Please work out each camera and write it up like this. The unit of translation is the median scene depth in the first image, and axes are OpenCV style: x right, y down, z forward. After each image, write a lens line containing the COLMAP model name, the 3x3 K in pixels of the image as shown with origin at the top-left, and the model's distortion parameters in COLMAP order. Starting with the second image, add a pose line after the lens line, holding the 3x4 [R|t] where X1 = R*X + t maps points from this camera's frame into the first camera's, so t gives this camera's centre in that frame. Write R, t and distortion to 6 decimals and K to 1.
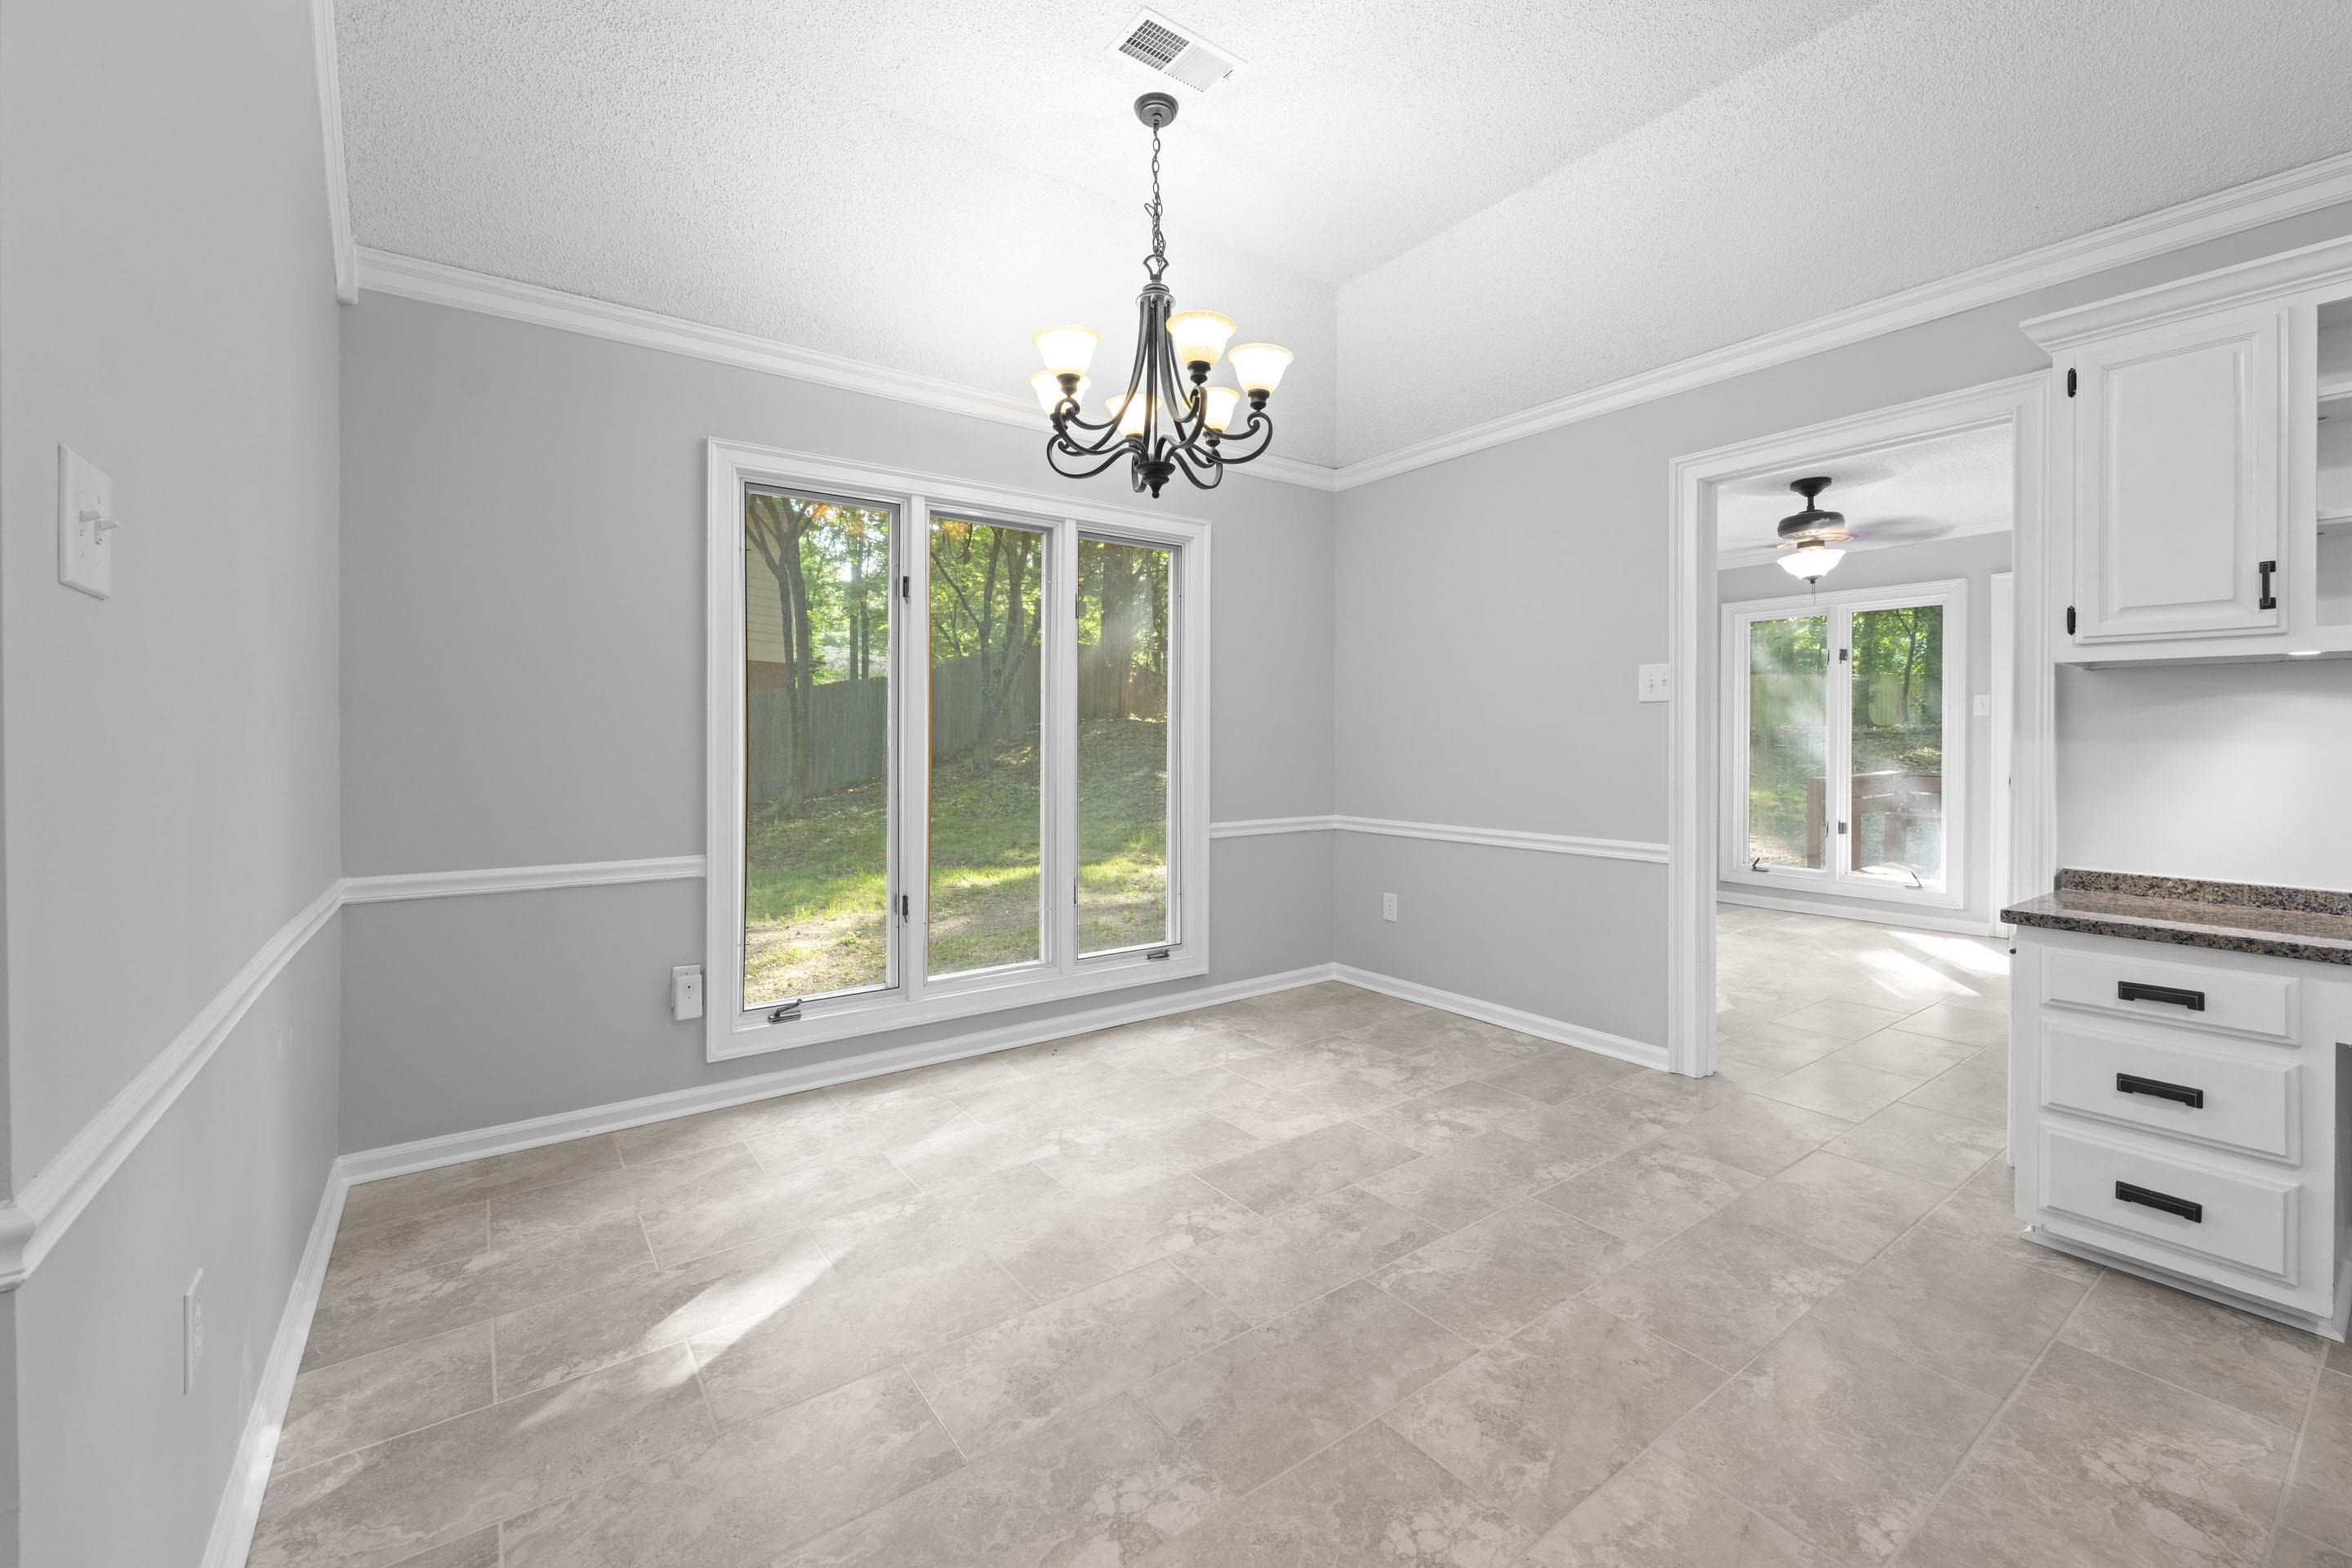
lens RADIAL K [[953.0, 0, 1175.5], [0, 953.0, 738.2], [0, 0, 1]] dist [0.000791, -0.000113]
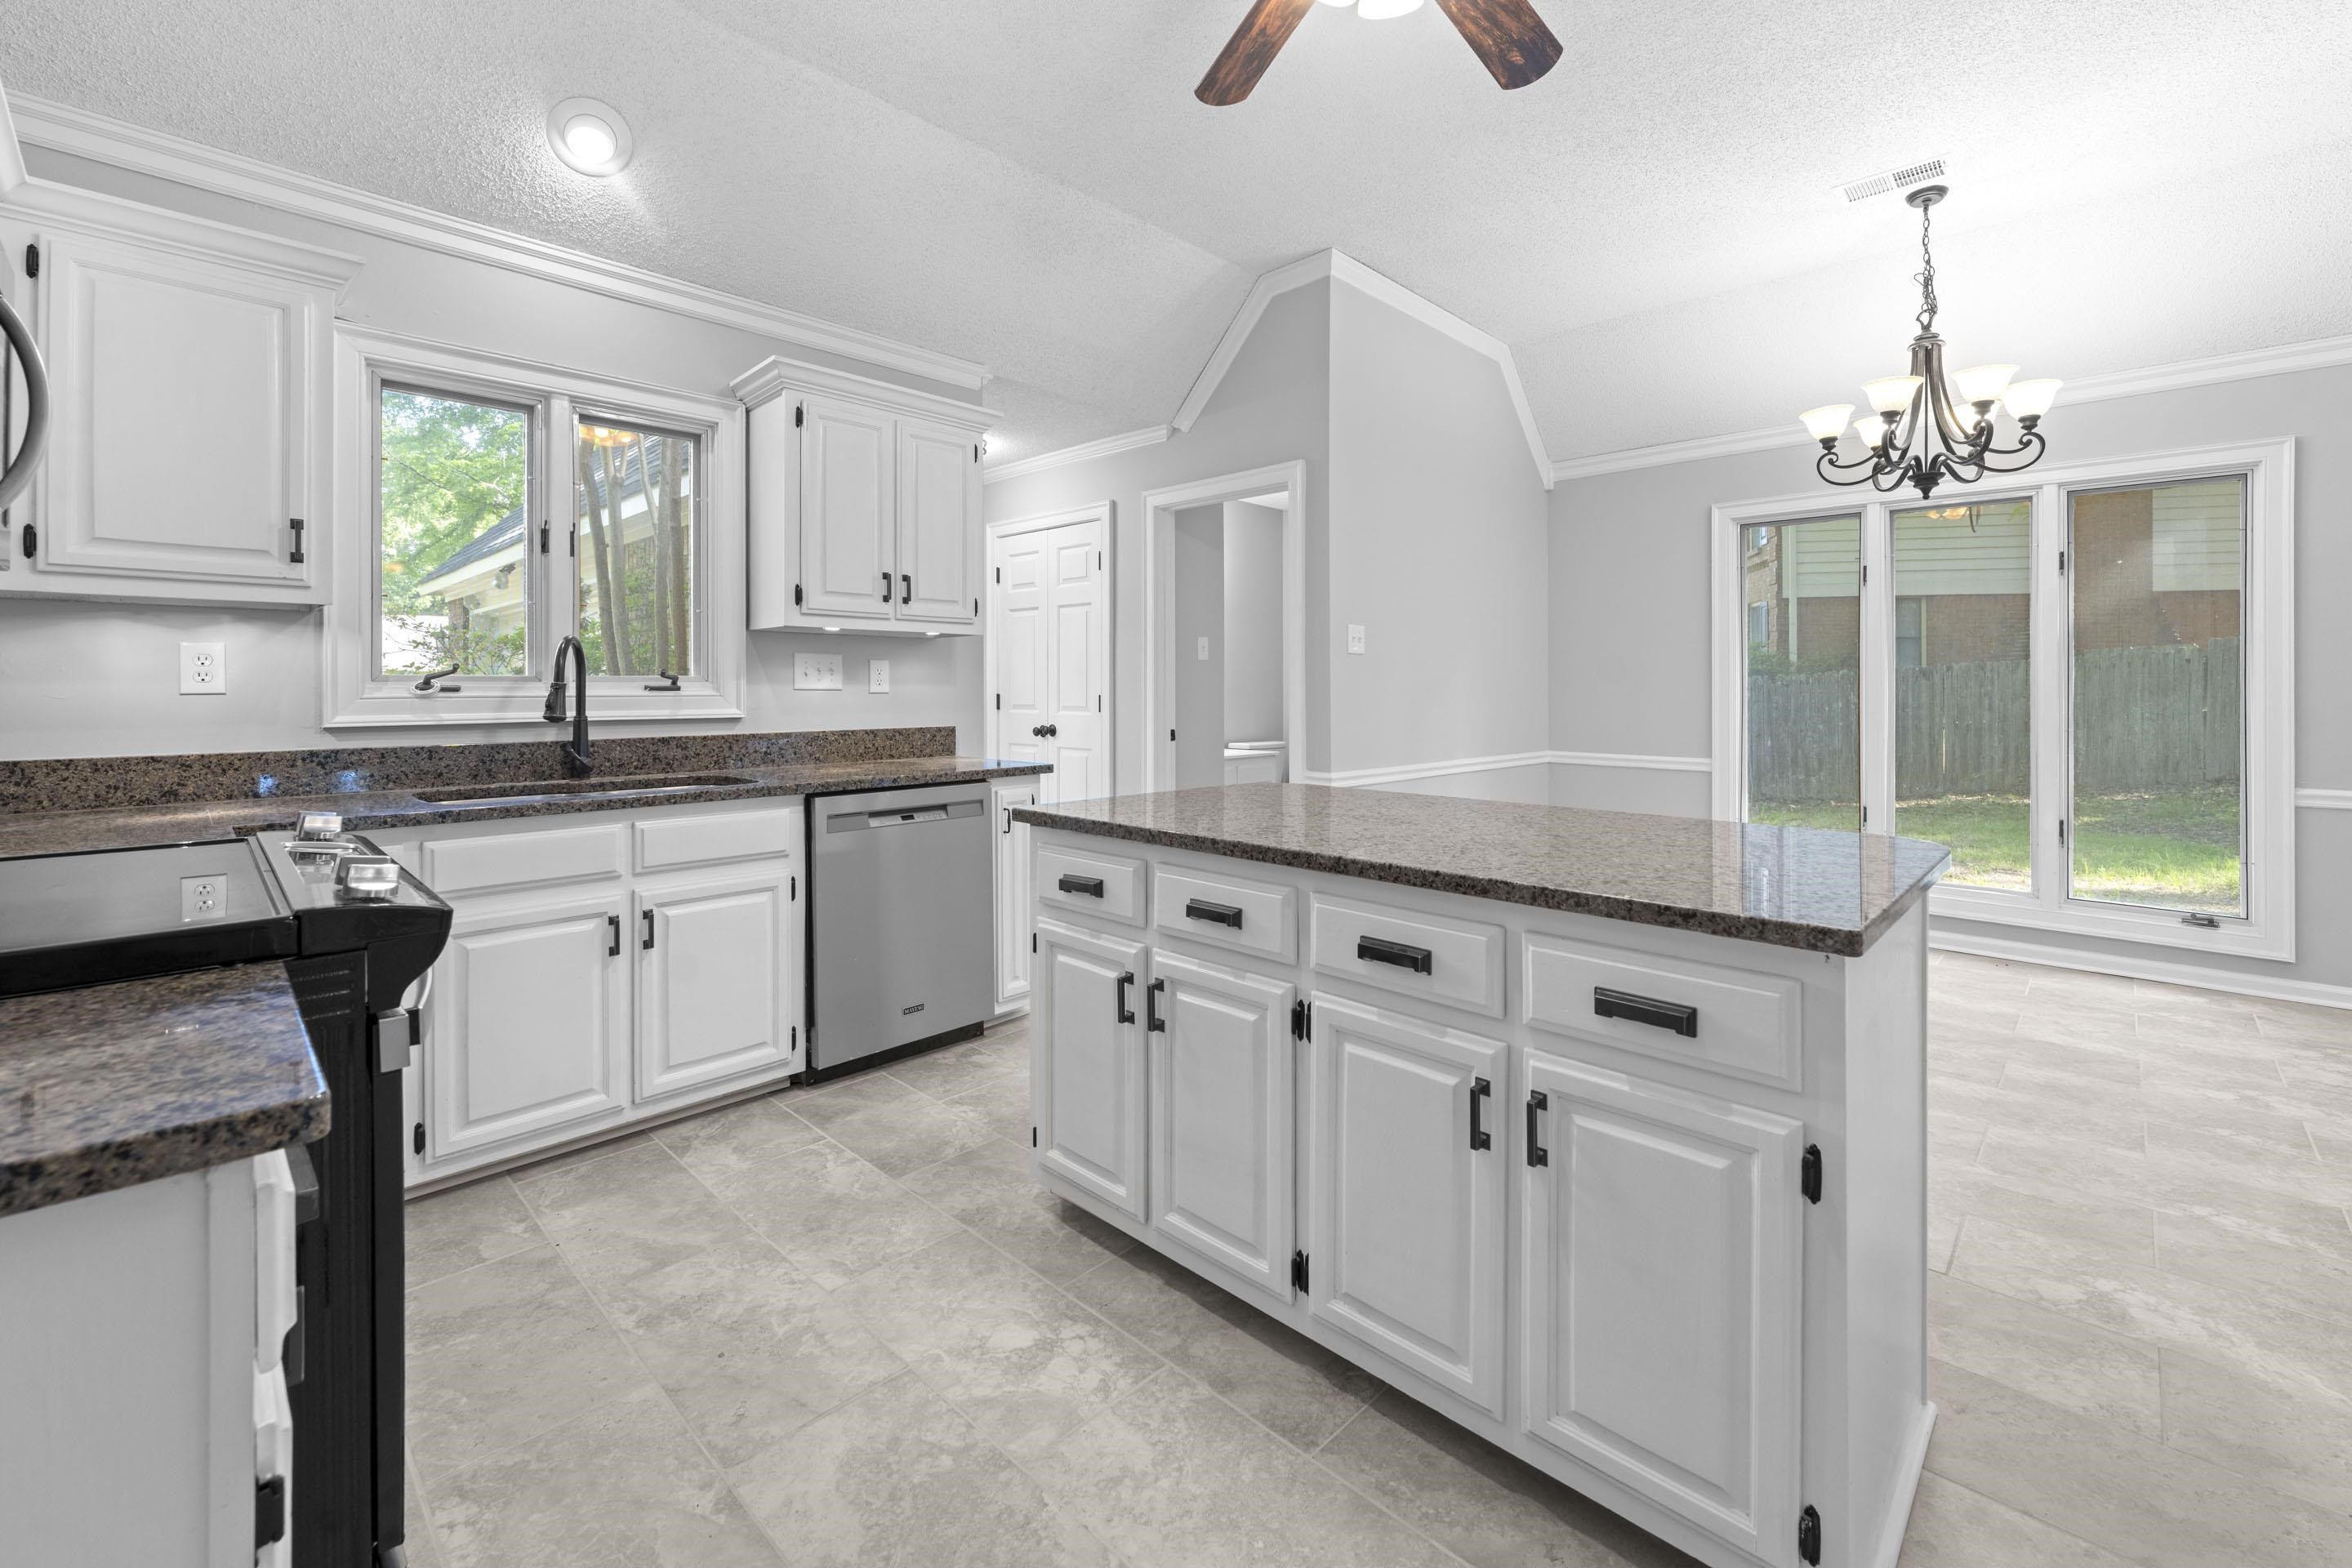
lens RADIAL K [[977.5, 0, 1176.8], [0, 977.5, 693.8], [0, 0, 1]] dist [0.000209, -0.000073]
pose [[0.168496, 0.006080, -0.985684, 1.387893], [-0.003102, 0.999979, 0.005638, 0.006601], [0.985697, 0.002107, 0.168511, -0.265432]]
